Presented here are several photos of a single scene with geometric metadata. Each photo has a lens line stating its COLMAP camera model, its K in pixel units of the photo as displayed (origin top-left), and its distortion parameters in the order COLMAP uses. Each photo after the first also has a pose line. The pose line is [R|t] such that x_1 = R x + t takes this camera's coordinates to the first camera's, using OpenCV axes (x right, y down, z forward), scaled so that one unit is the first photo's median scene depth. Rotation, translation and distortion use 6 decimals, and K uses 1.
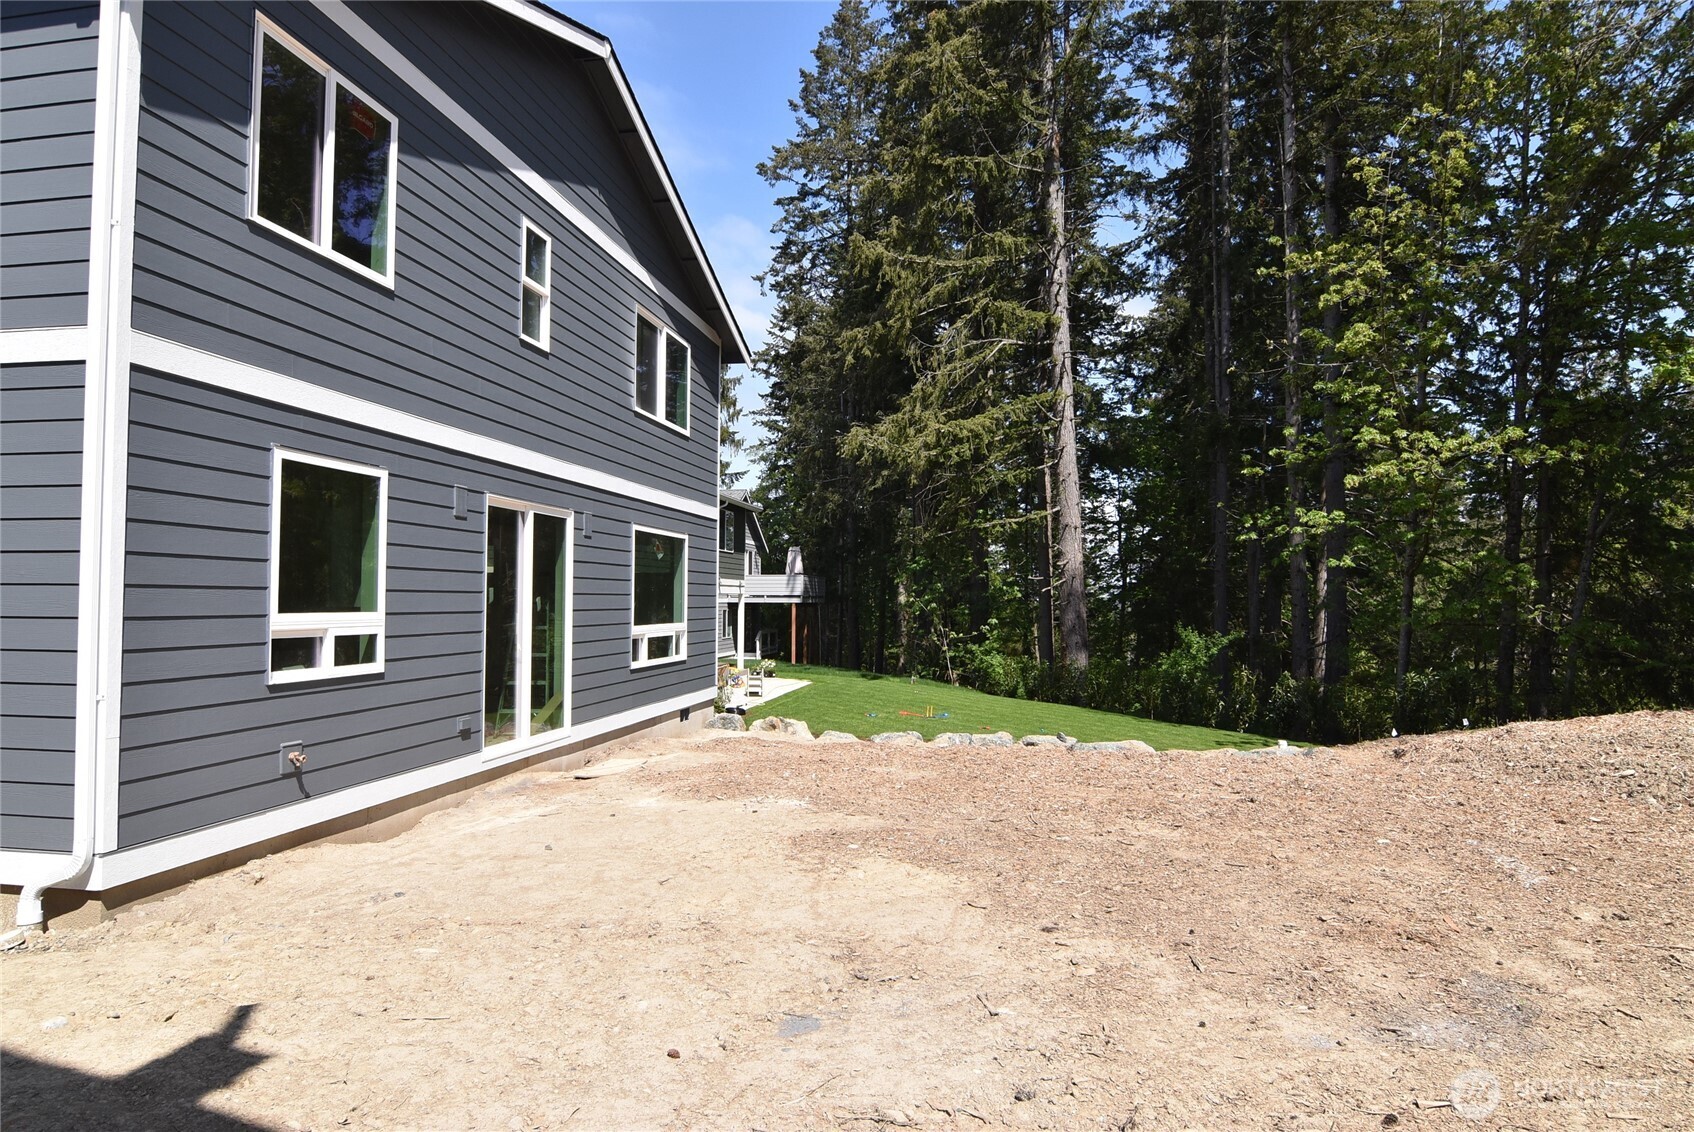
lens RADIAL K [[1015.7, 0, 847.0], [0, 1015.7, 566.0], [0, 0, 1]] dist [0.004673, -0.021775]
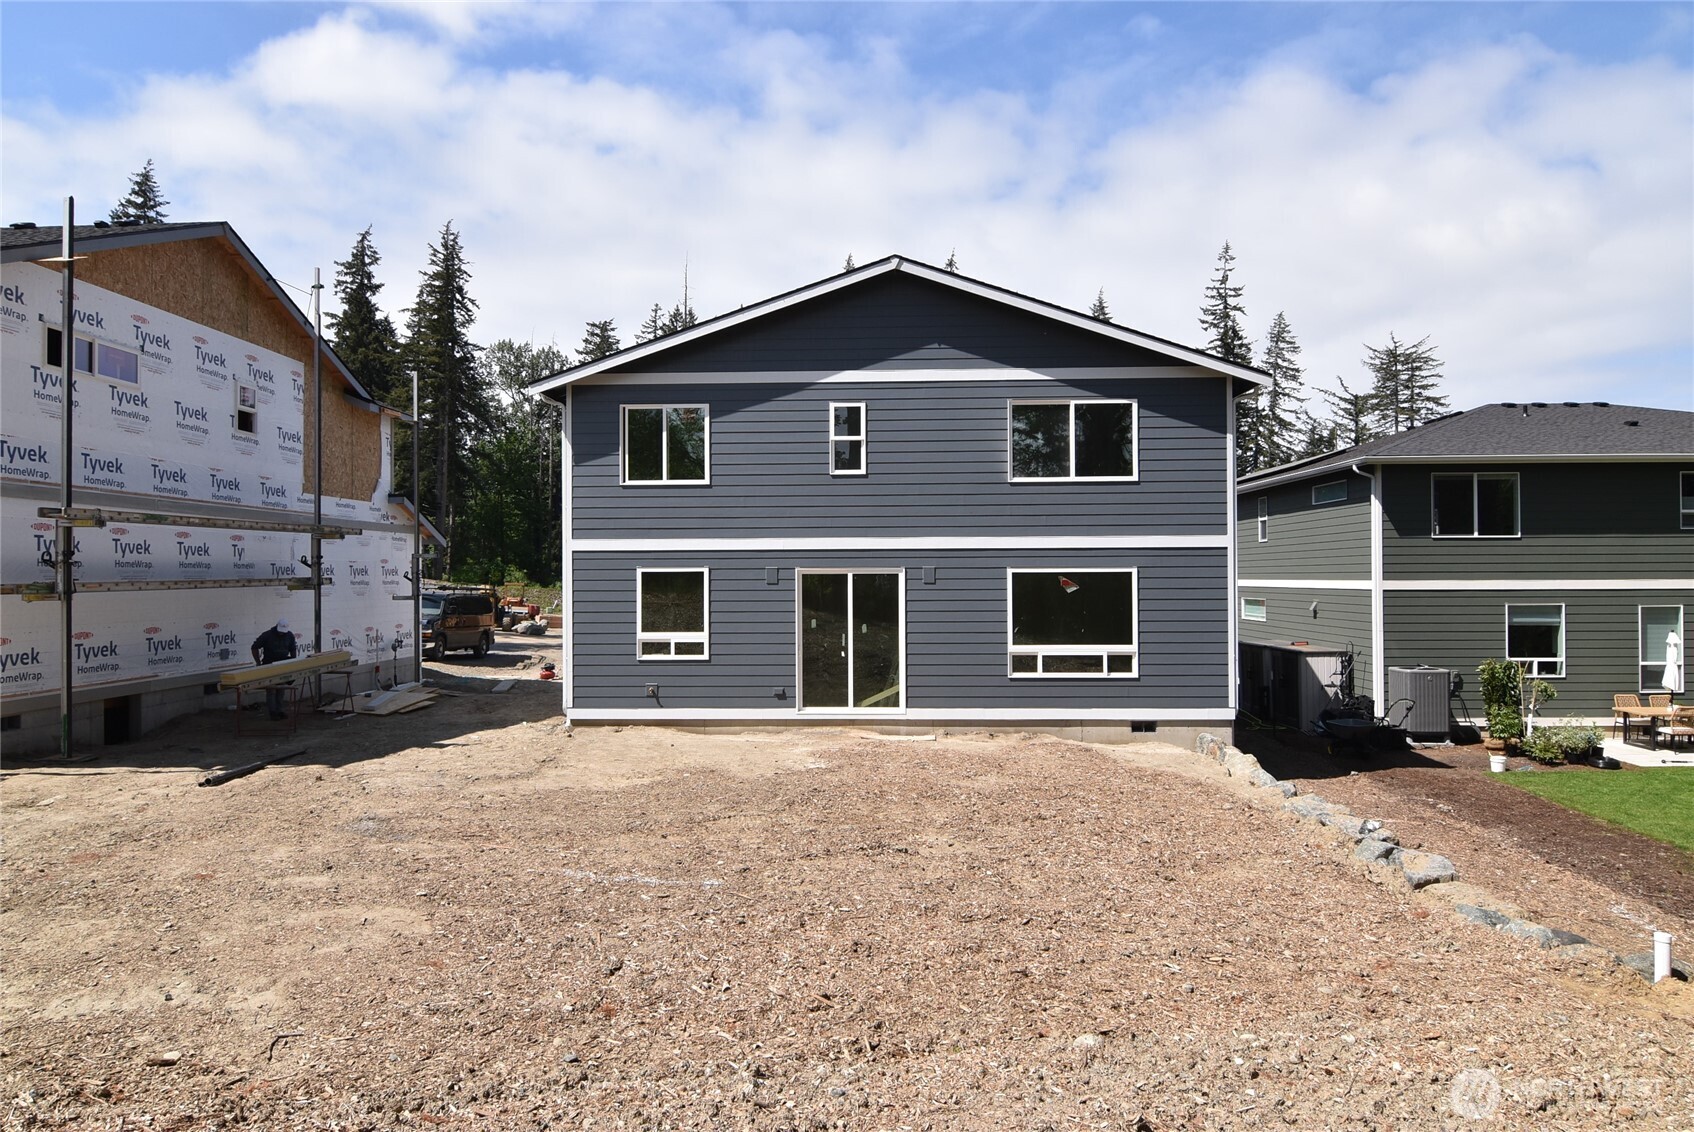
lens RADIAL K [[1015.7, 0, 847.0], [0, 1015.7, 566.0], [0, 0, 1]] dist [0.004673, -0.021775]
pose [[0.137621, -0.012533, -0.990406, 1.716610], [0.036738, 0.999296, -0.007541, -0.068638], [0.989803, -0.035348, 0.137984, 0.968446]]
